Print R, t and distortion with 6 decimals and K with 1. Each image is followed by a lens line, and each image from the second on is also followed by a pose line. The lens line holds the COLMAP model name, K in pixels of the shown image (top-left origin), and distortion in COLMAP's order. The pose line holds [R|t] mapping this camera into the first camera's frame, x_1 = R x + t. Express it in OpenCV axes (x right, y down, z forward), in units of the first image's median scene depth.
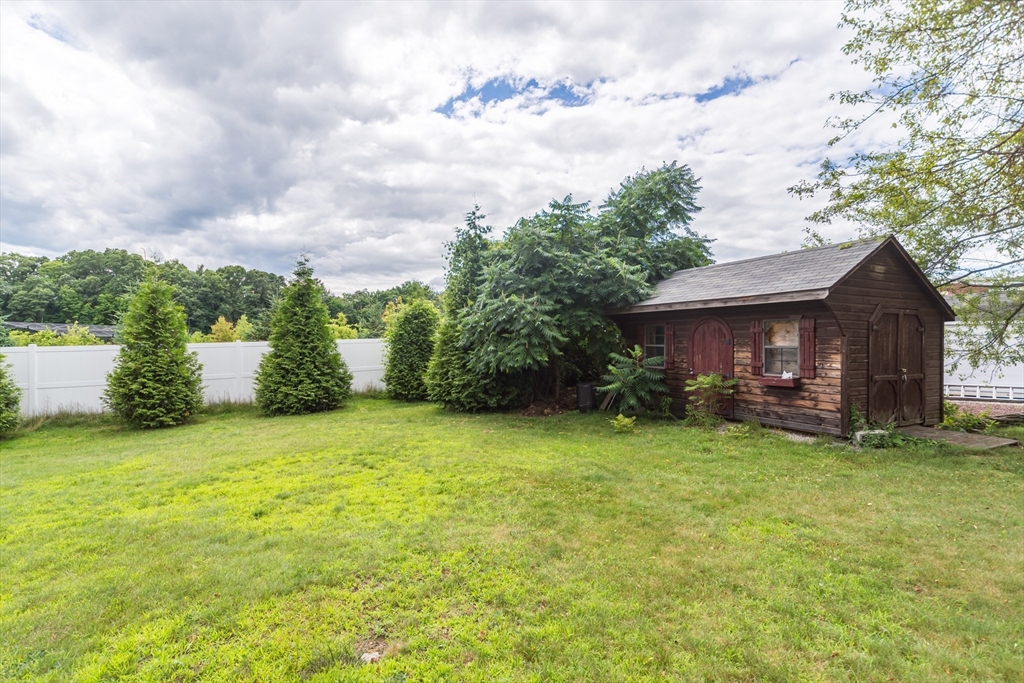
lens RADIAL K [[496.3, 0, 512.0], [0, 496.3, 341.5], [0, 0, 1]] dist [0.010160, 0.000044]
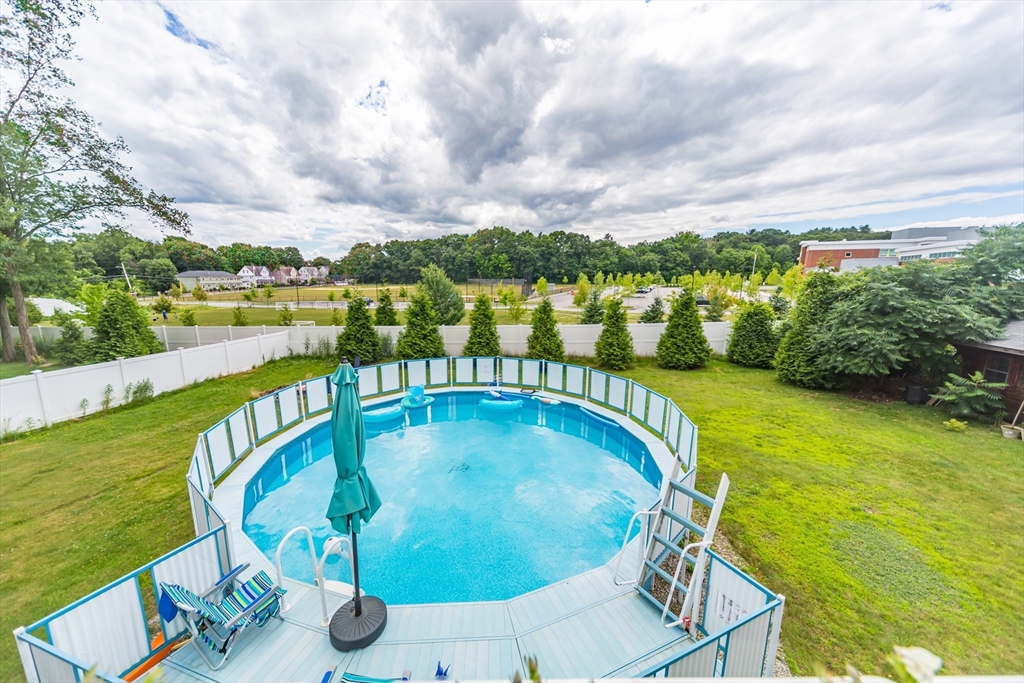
lens RADIAL K [[368.6, 0, 512.0], [0, 368.6, 341.5], [0, 0, 1]] dist [0.000500, -0.000098]
pose [[0.819345, 0.095990, -0.565208, -0.250957], [0.002030, 0.985392, 0.170292, -0.257005], [0.573297, -0.140675, 0.807181, -0.607096]]
